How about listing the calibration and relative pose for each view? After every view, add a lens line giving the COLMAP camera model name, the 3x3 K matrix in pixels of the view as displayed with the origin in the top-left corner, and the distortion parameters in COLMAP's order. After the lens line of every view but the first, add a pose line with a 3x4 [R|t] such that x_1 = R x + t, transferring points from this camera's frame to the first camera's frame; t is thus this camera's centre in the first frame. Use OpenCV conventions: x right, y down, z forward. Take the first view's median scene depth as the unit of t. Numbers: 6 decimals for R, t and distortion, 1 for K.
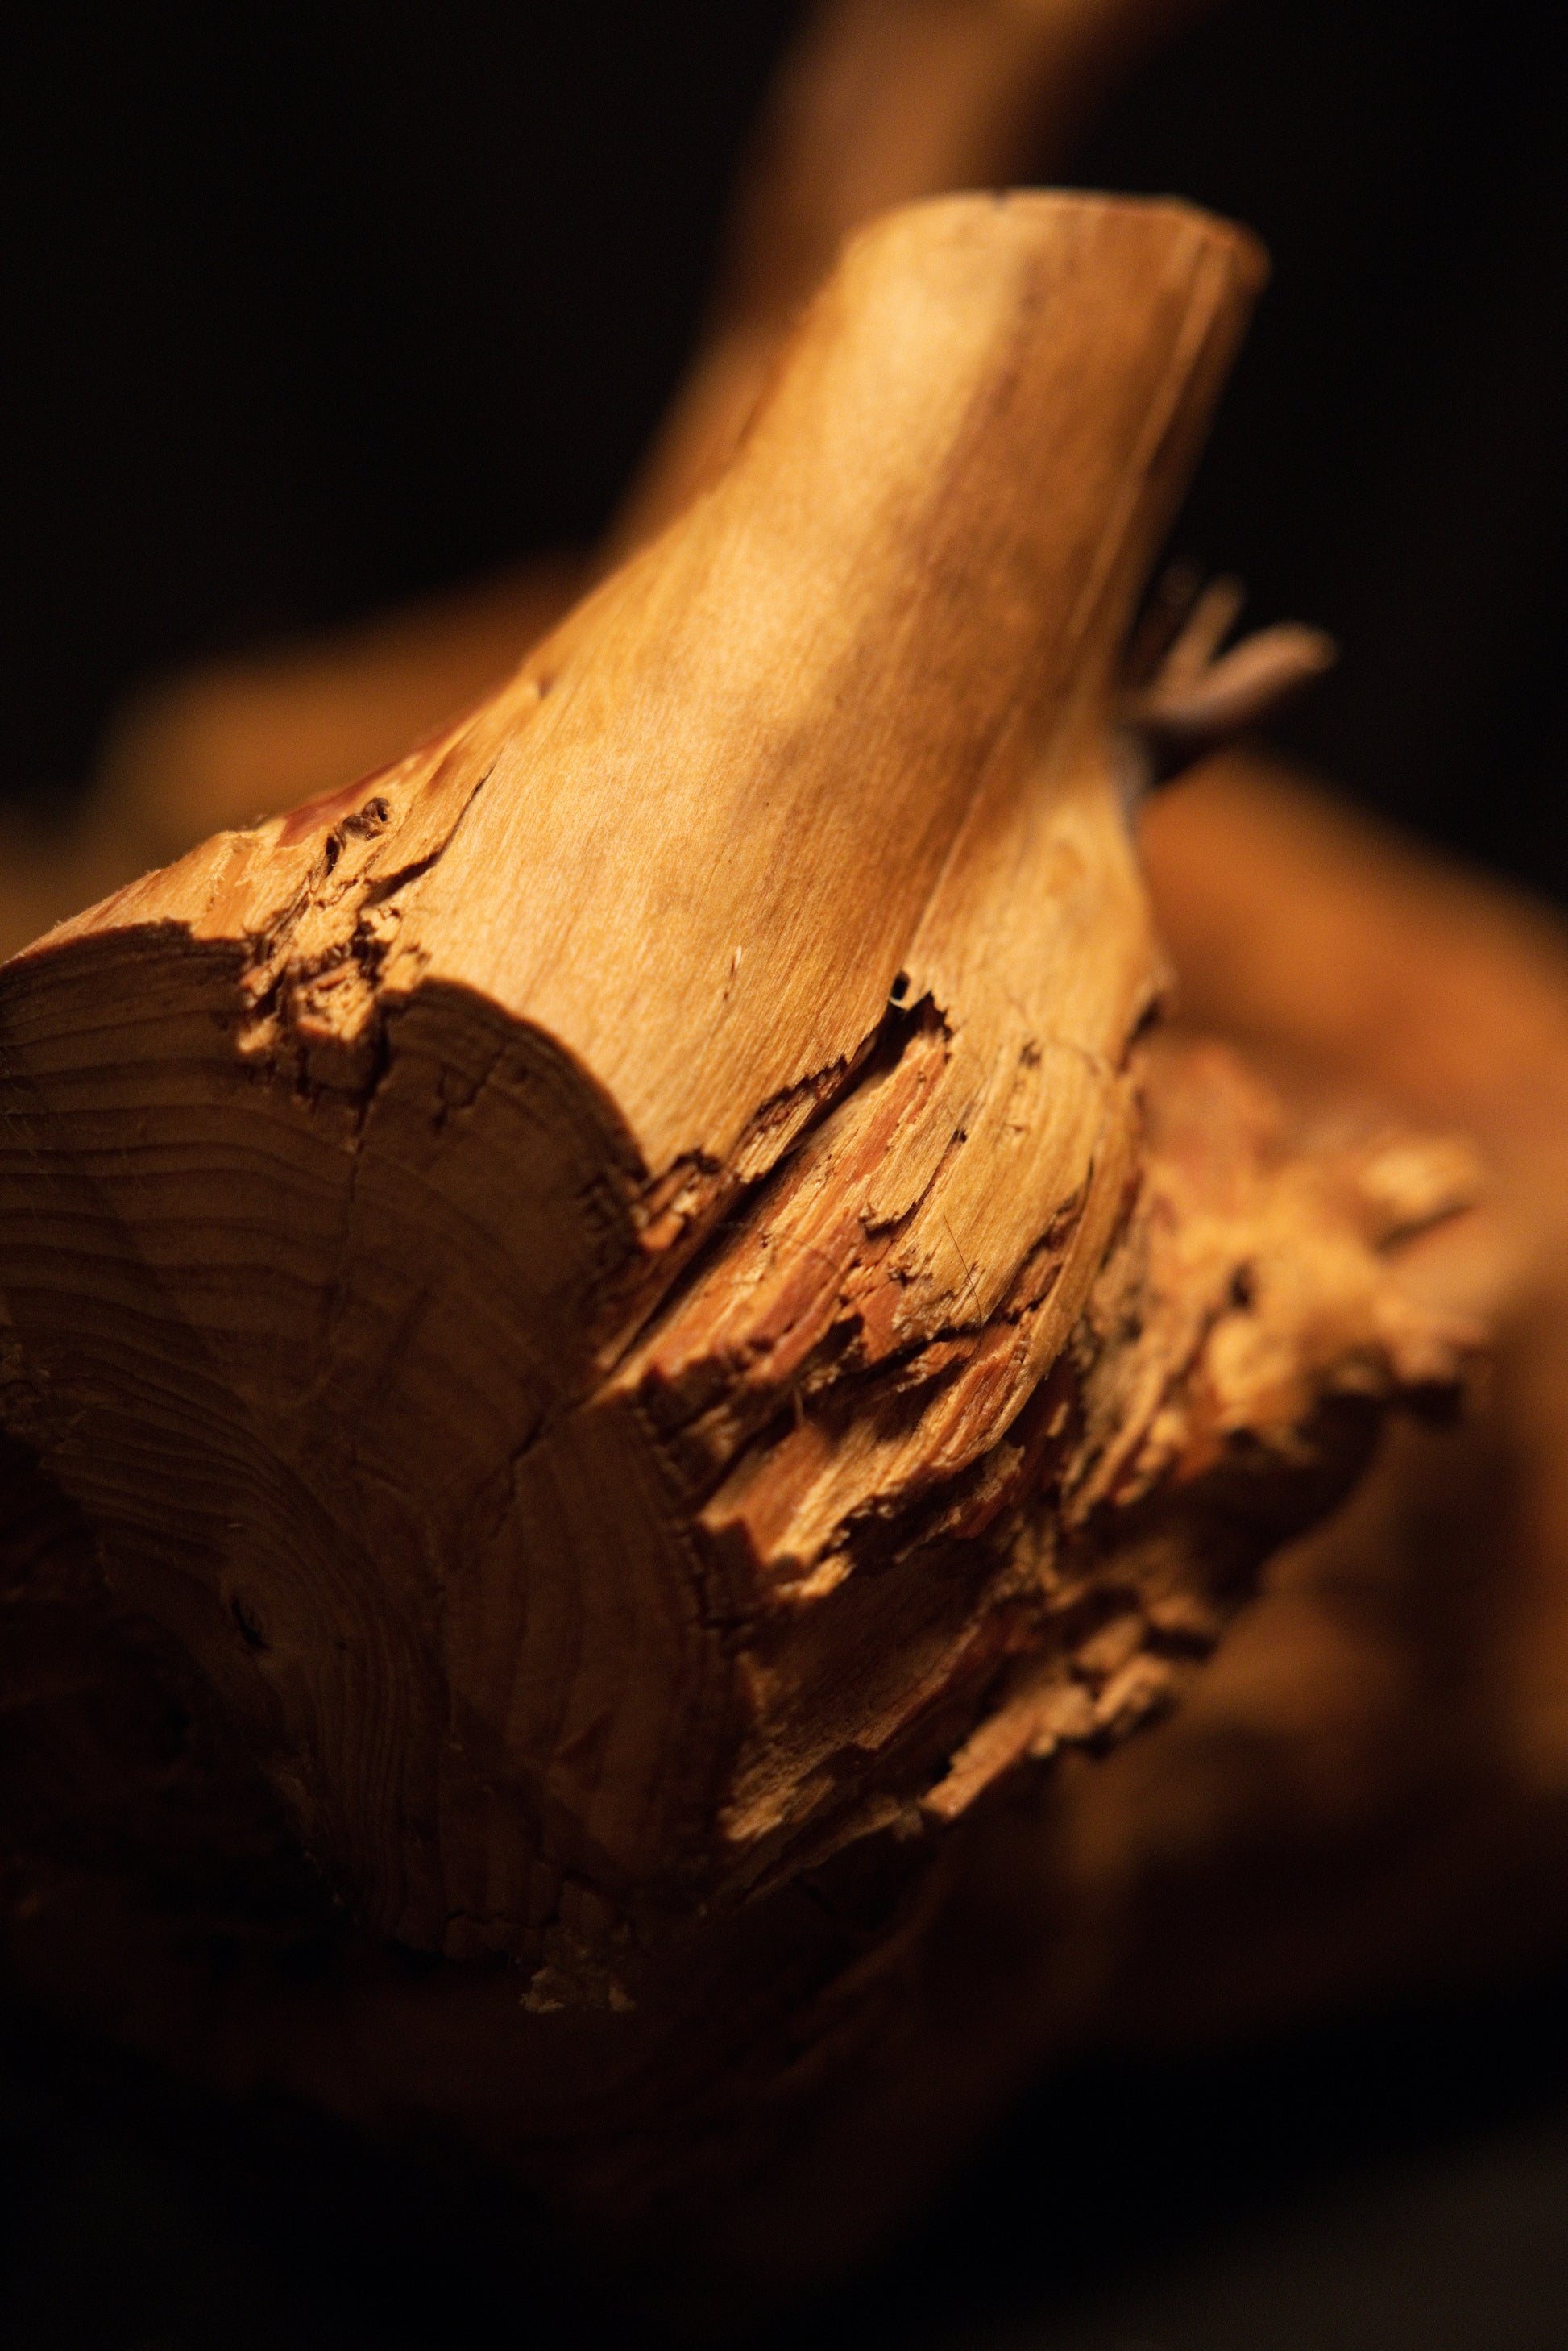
lens RADIAL K [[4486.5, 0, 784.0], [0, 4486.5, 1175.5], [0, 0, 1]] dist [0.073739, 3.228901]
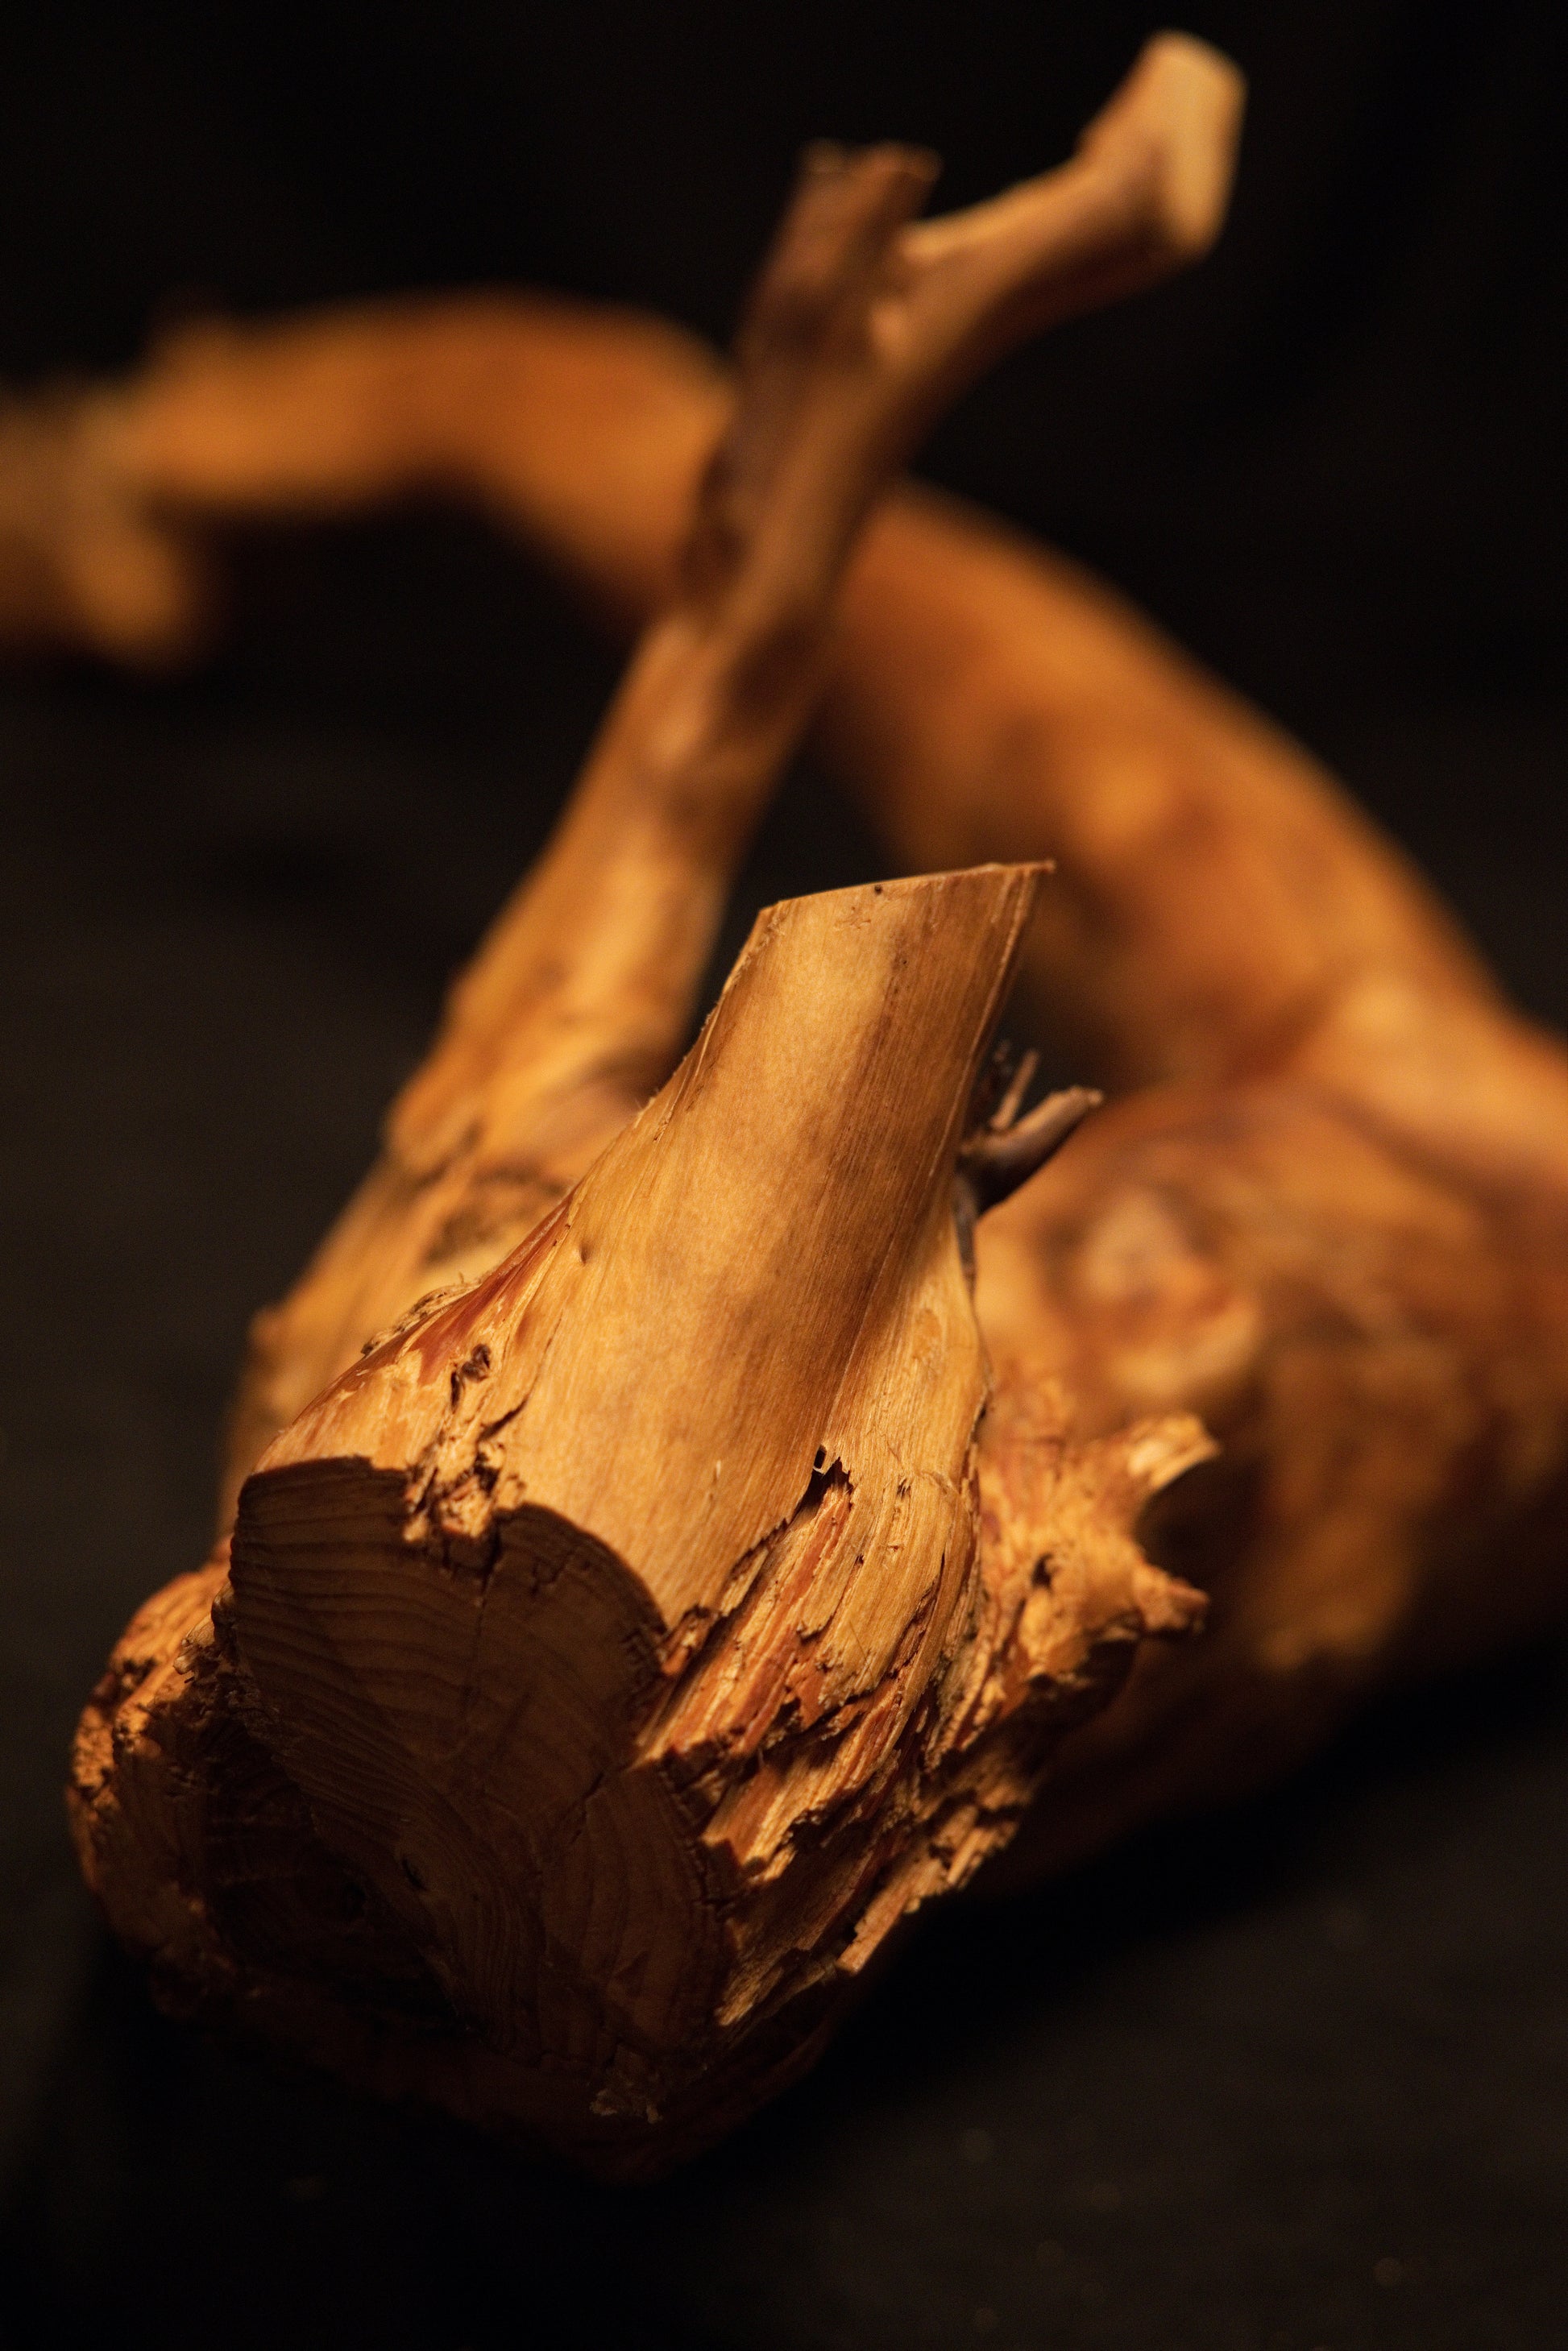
lens RADIAL K [[4487.3, 0, 784.0], [0, 4487.3, 1175.5], [0, 0, 1]] dist [0.073739, 3.228901]
pose [[0.999463, -0.013953, 0.029646, -0.032528], [0.009103, 0.987424, 0.157831, -0.399938], [-0.031476, -0.157476, 0.987021, -0.543667]]
